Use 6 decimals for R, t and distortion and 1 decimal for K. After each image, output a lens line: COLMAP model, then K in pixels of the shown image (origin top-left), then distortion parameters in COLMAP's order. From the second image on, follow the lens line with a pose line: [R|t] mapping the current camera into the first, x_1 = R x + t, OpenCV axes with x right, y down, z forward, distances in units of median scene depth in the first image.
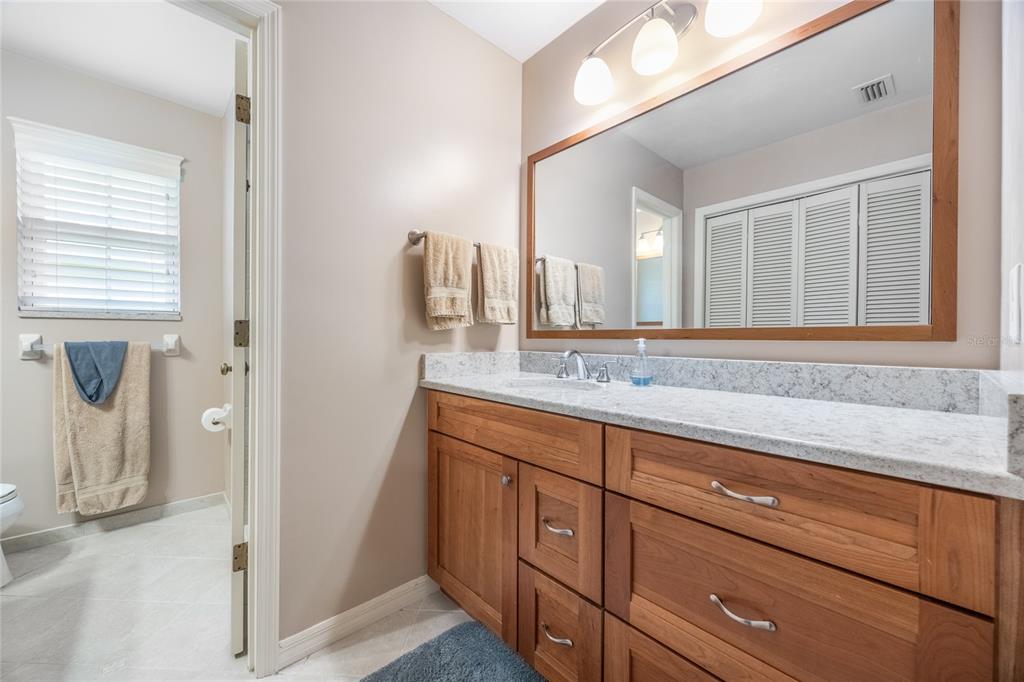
lens RADIAL K [[392.8, 0, 513.8], [0, 392.8, 343.0], [0, 0, 1]] dist [-0.001769, 0.000128]
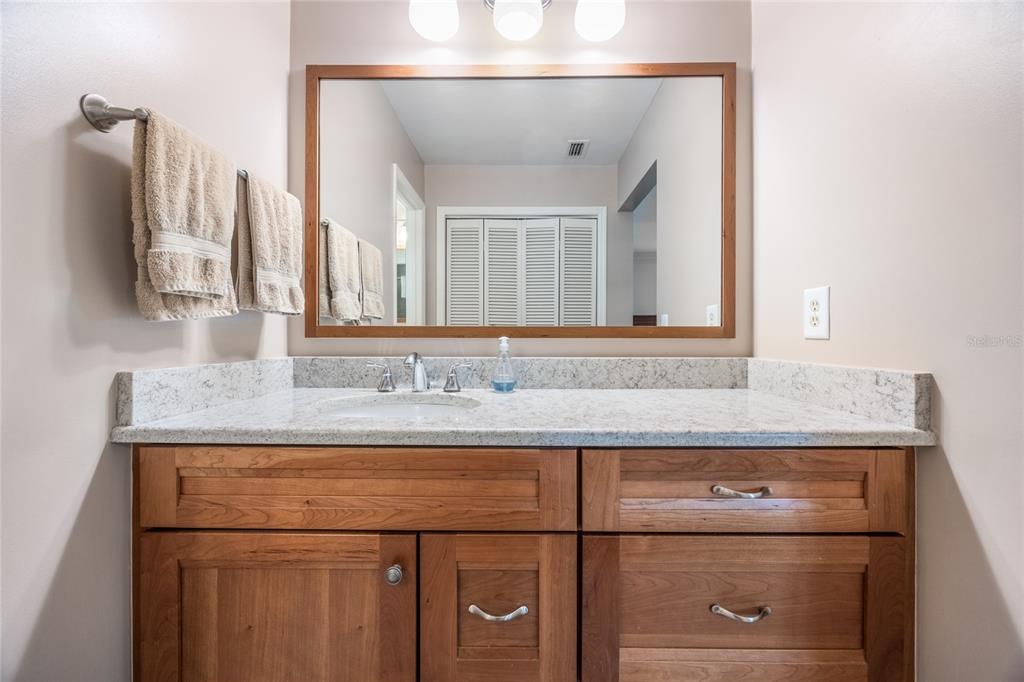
lens RADIAL K [[392.8, 0, 519.3], [0, 392.8, 339.0], [0, 0, 1]] dist [-0.001769, 0.000128]
pose [[0.682208, -0.006338, 0.731131, -0.260778], [0.011324, 0.999934, -0.001898, -0.004452], [-0.731071, 0.009574, 0.682235, 0.356267]]
